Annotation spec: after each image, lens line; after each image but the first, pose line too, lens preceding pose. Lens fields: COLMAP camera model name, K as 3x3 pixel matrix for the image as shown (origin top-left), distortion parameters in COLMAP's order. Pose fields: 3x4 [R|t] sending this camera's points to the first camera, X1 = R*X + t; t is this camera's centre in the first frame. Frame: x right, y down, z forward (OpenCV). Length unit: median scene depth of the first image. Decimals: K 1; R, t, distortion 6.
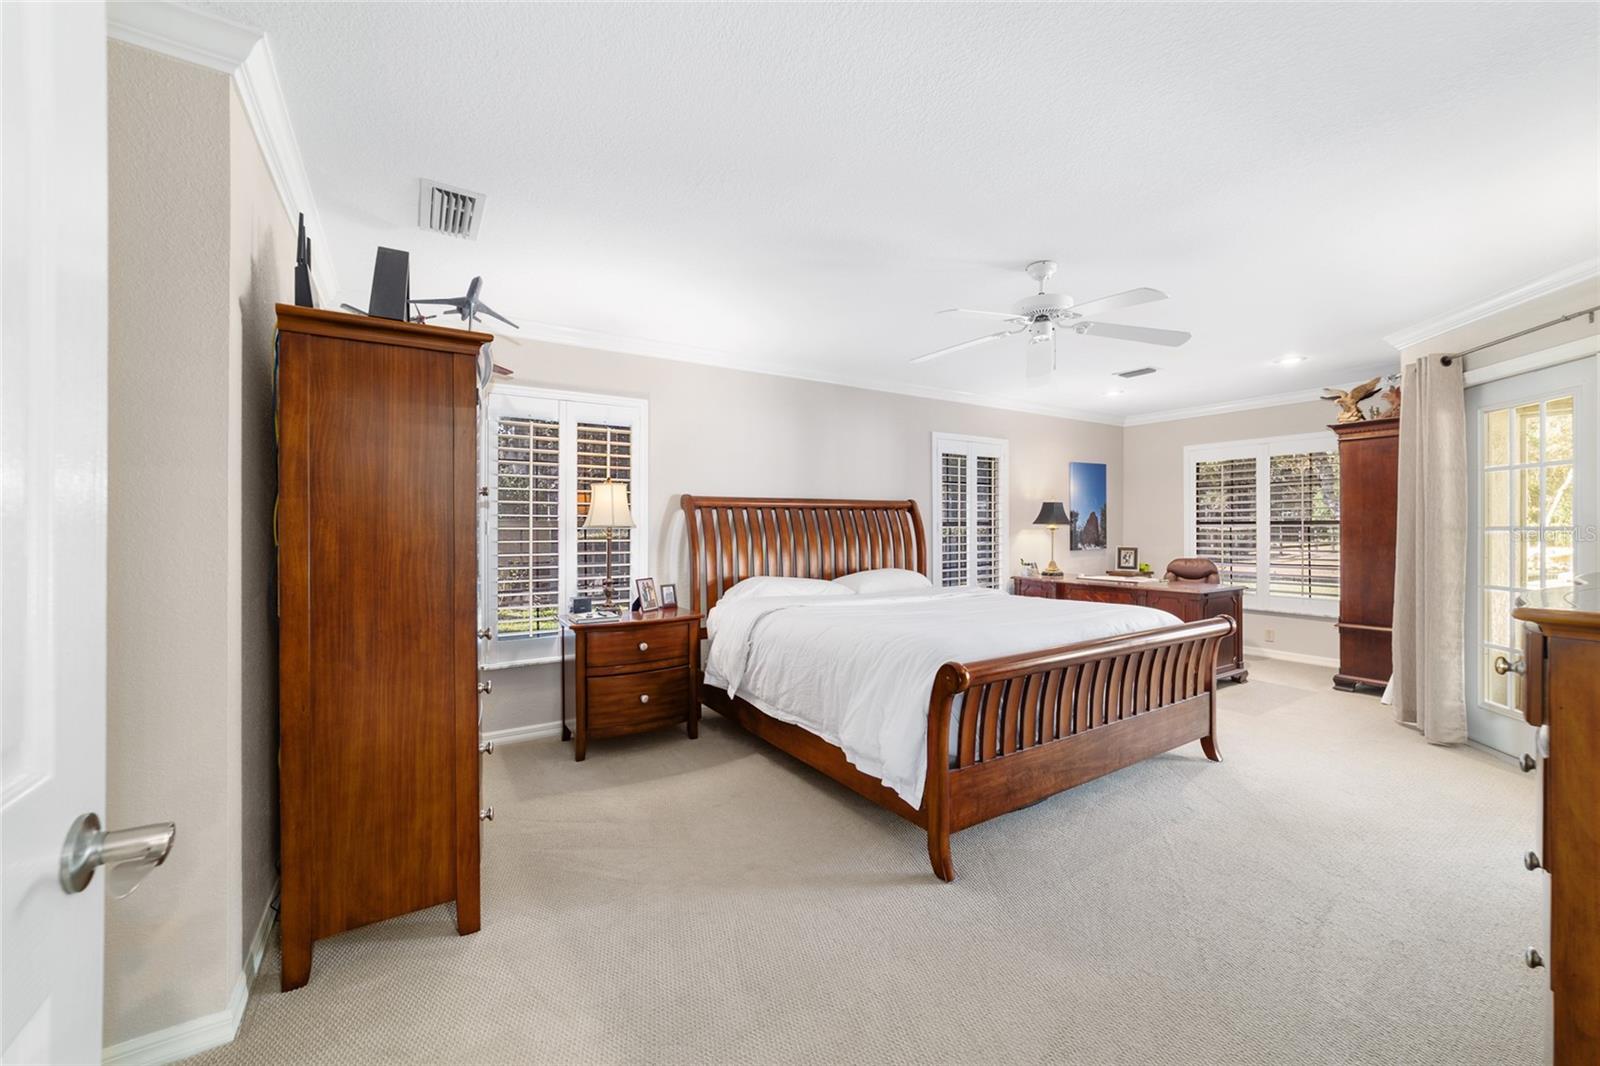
lens RADIAL K [[614.5, 0, 799.6], [0, 614.5, 527.6], [0, 0, 1]] dist [-0.000852, -0.000139]
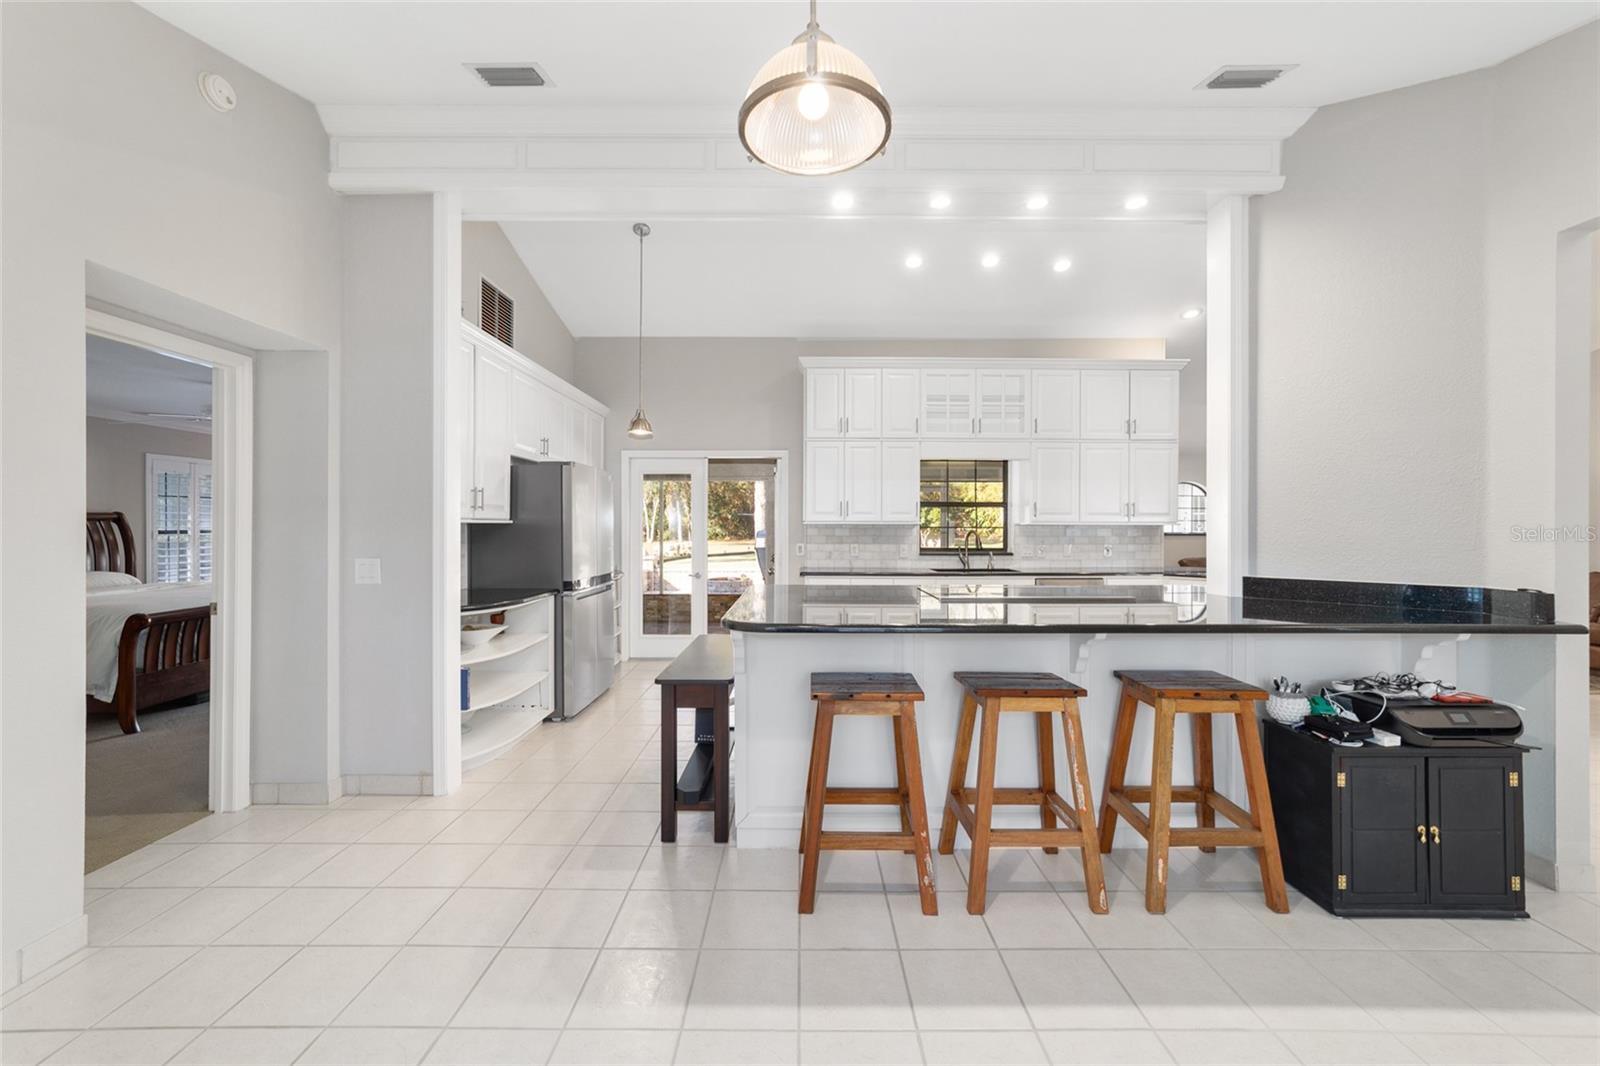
lens RADIAL K [[614.5, 0, 797.4], [0, 614.5, 526.4], [0, 0, 1]] dist [-0.000852, -0.000139]
pose [[0.541403, 0.010989, 0.840691, -0.209681], [-0.003173, 0.999934, -0.011027, -0.019462], [-0.840757, 0.003302, 0.541403, -1.508777]]
